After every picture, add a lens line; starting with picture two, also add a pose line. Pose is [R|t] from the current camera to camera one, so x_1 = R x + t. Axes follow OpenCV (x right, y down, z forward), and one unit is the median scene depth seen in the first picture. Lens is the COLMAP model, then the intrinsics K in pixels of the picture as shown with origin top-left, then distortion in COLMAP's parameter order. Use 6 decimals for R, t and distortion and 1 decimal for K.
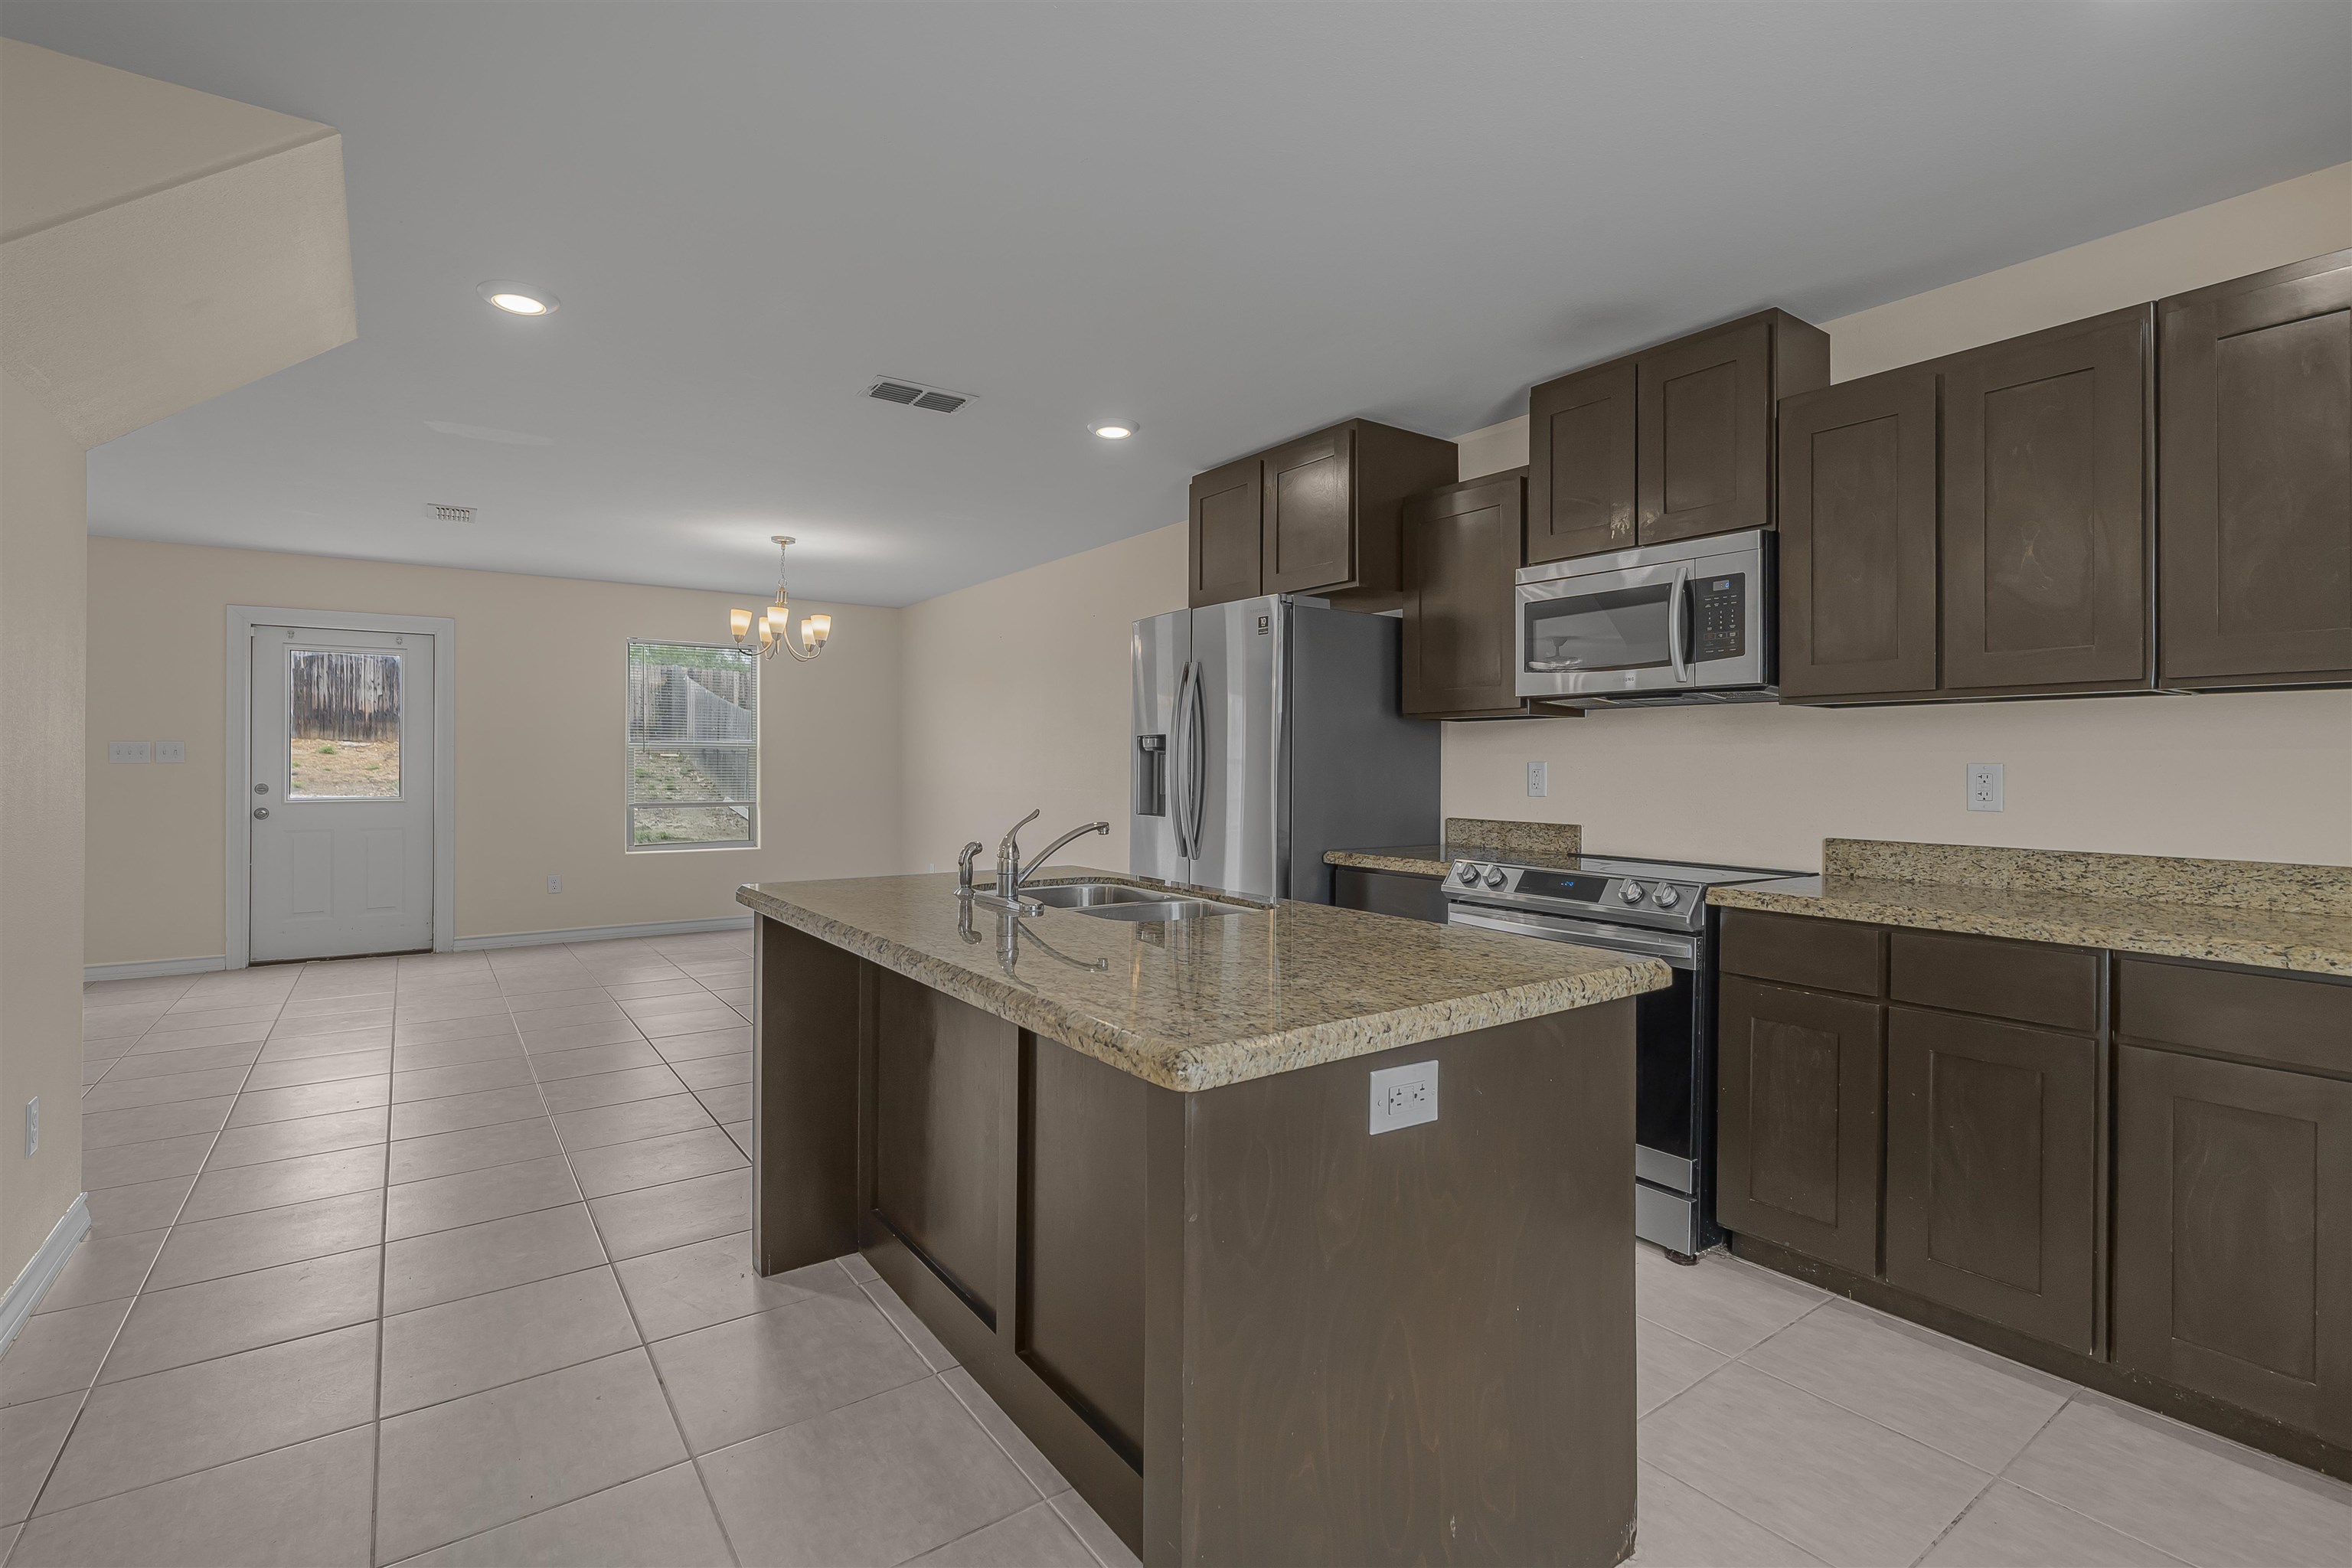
lens RADIAL K [[1076.3, 0, 1187.2], [0, 1076.3, 766.3], [0, 0, 1]] dist [-0.001208, 0.000744]
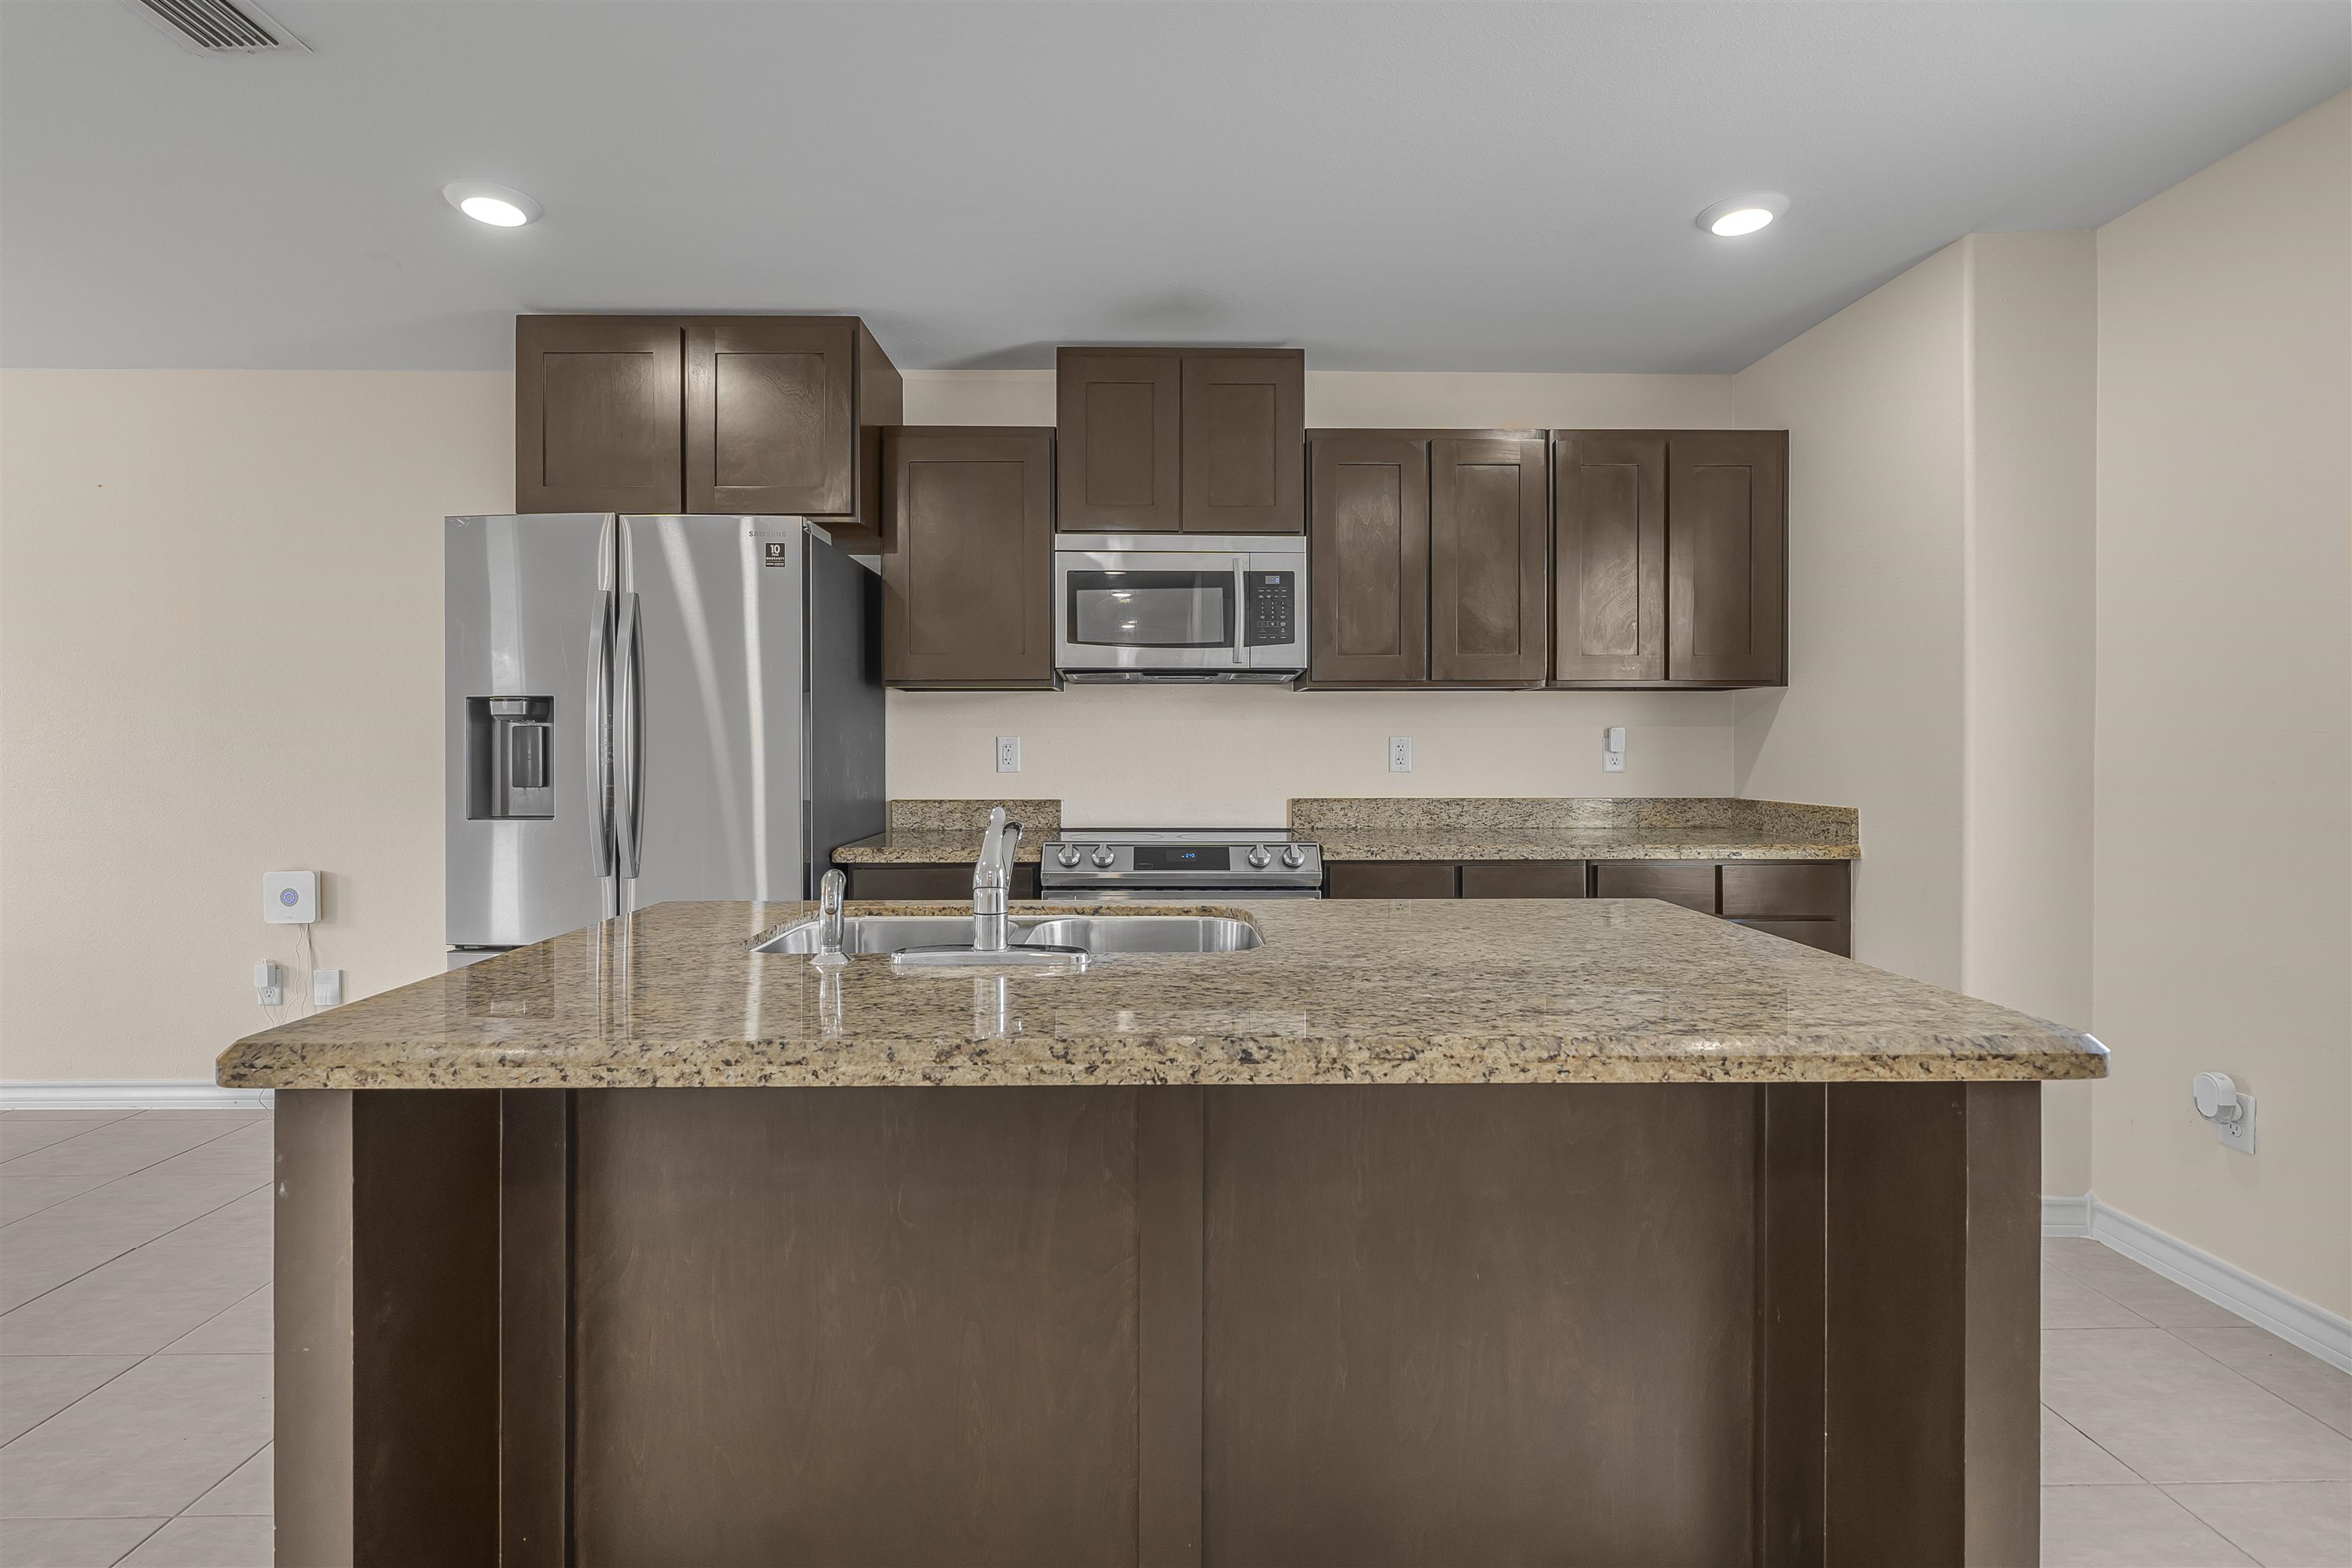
lens RADIAL K [[1070.6, 0, 1168.9], [0, 1070.6, 743.3], [0, 0, 1]] dist [-0.000769, 0.000383]
pose [[0.571271, -0.006909, 0.820732, -0.481938], [0.005510, 0.999974, 0.004583, -0.001703], [-0.820743, 0.001904, 0.571295, 0.434859]]
